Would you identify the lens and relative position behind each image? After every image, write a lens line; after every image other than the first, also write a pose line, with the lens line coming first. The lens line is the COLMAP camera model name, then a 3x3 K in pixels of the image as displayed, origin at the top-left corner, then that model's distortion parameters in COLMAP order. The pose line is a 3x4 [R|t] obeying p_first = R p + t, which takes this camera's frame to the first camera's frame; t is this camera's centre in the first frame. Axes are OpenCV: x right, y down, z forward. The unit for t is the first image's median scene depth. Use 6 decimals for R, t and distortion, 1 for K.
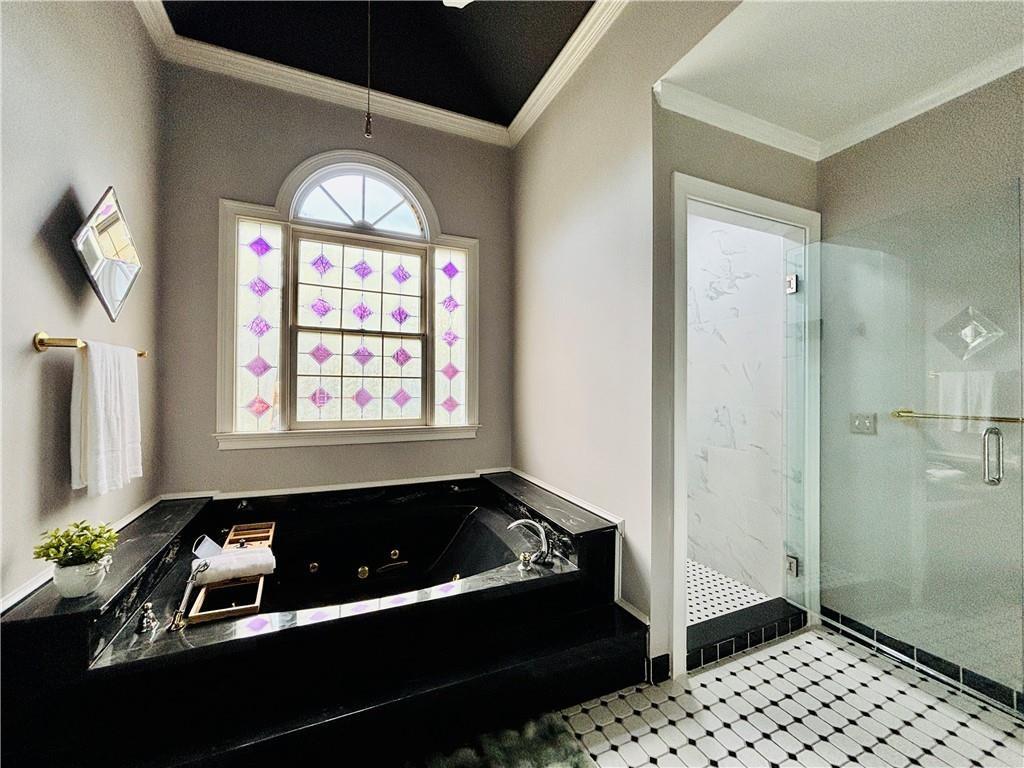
lens RADIAL K [[409.4, 0, 507.5], [0, 409.4, 384.4], [0, 0, 1]] dist [-0.000635, 0.000063]
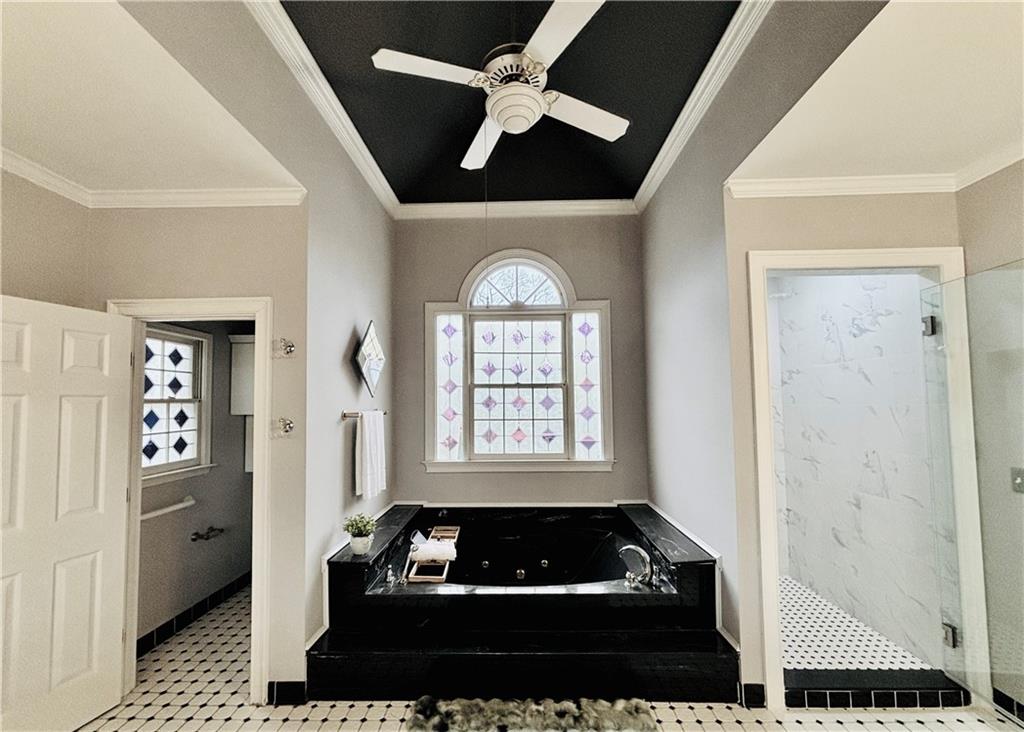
lens RADIAL K [[426.8, 0, 512.8], [0, 426.8, 379.6], [0, 0, 1]] dist [0.000394, -0.000301]
pose [[0.909366, -0.040302, -0.414039, 0.230570], [0.018144, 0.998191, -0.057313, -0.082782], [0.415600, 0.044607, 0.908453, -0.282951]]
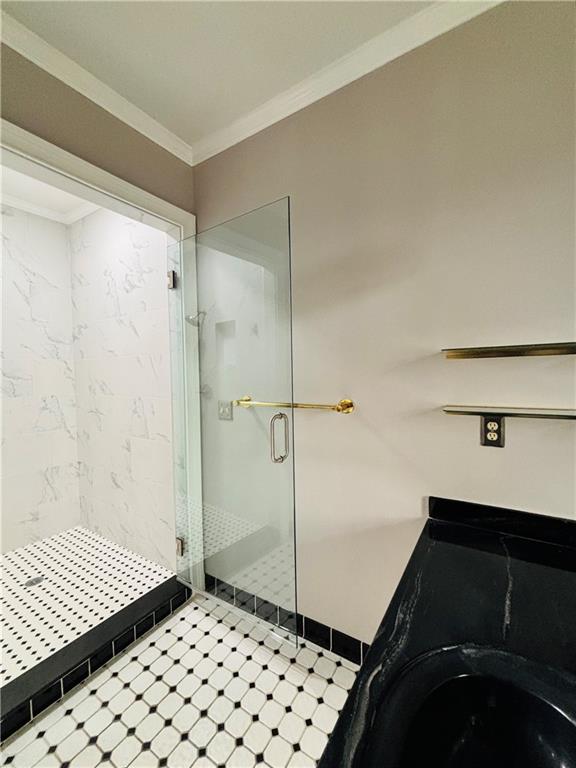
lens RADIAL K [[316.1, 0, 287.4], [0, 316.1, 384.8], [0, 0, 1]] dist [-0.001220, -0.000182]
pose [[0.835564, -0.046561, 0.547417, 0.493602], [0.021621, 0.998417, 0.051920, -0.015391], [-0.548968, -0.031547, 0.835248, 0.163457]]
